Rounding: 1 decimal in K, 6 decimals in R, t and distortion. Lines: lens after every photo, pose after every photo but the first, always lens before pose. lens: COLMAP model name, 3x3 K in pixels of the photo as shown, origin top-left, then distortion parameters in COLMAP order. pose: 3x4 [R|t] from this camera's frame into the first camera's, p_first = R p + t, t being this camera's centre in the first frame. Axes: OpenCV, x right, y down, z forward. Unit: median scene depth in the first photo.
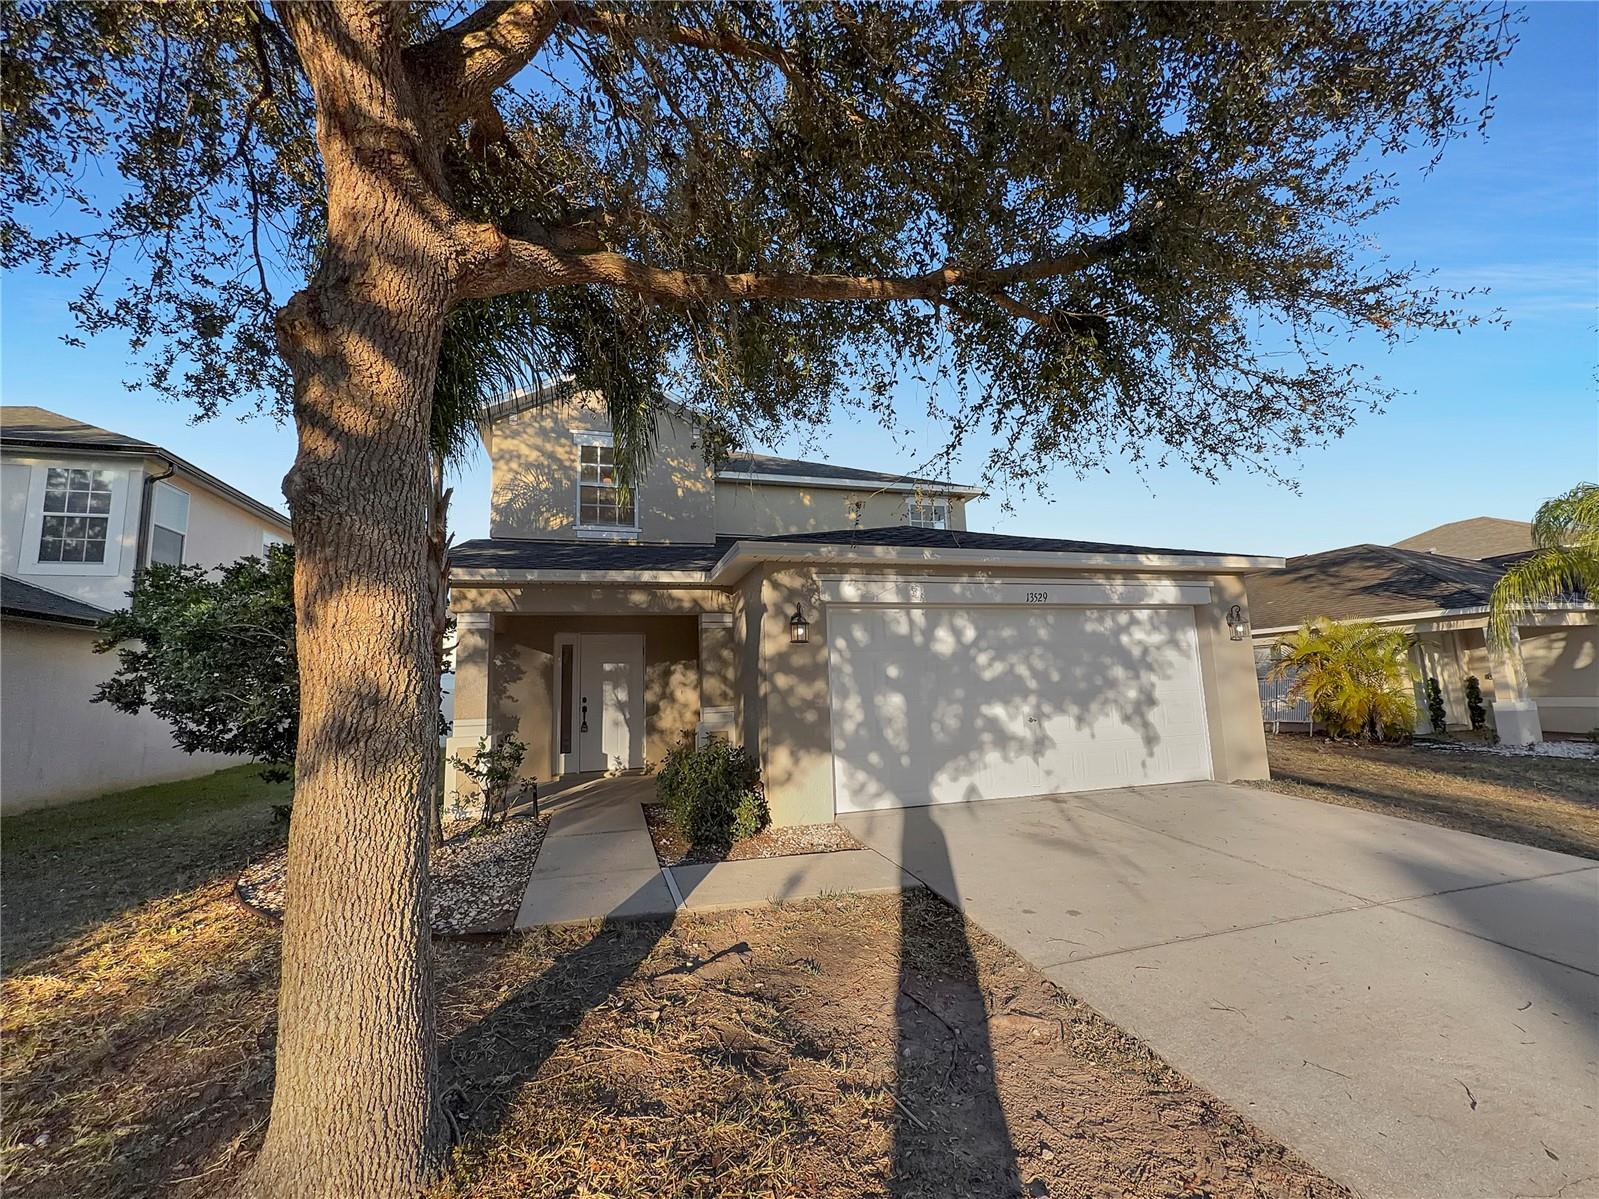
lens RADIAL K [[674.1, 0, 756.6], [0, 674.1, 602.0], [0, 0, 1]] dist [-0.005328, 0.000084]
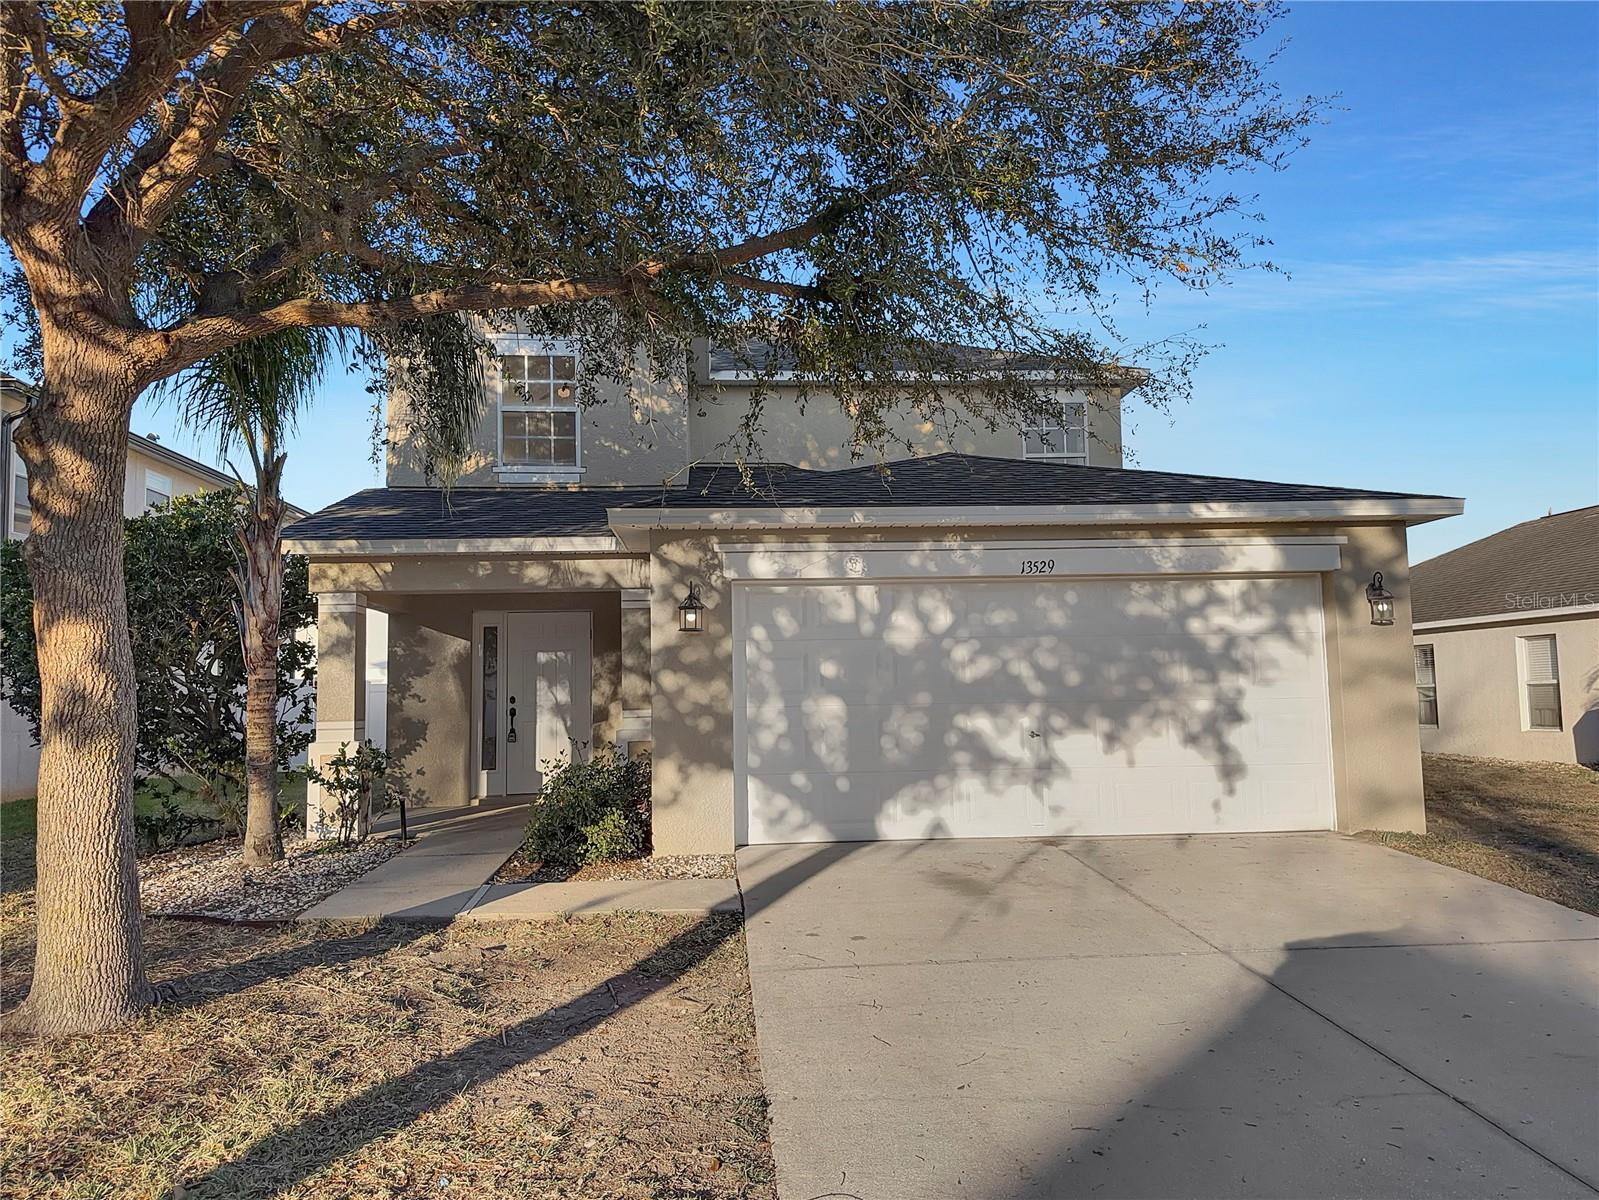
lens RADIAL K [[1305.6, 0, 799.5], [0, 1305.6, 600.0], [0, 0, 1]] dist [0.041484, -0.084736]
pose [[0.975384, -0.002785, -0.220494, 0.504373], [0.016400, 0.998067, 0.059941, -0.065585], [0.219901, -0.062081, 0.973545, -0.454410]]
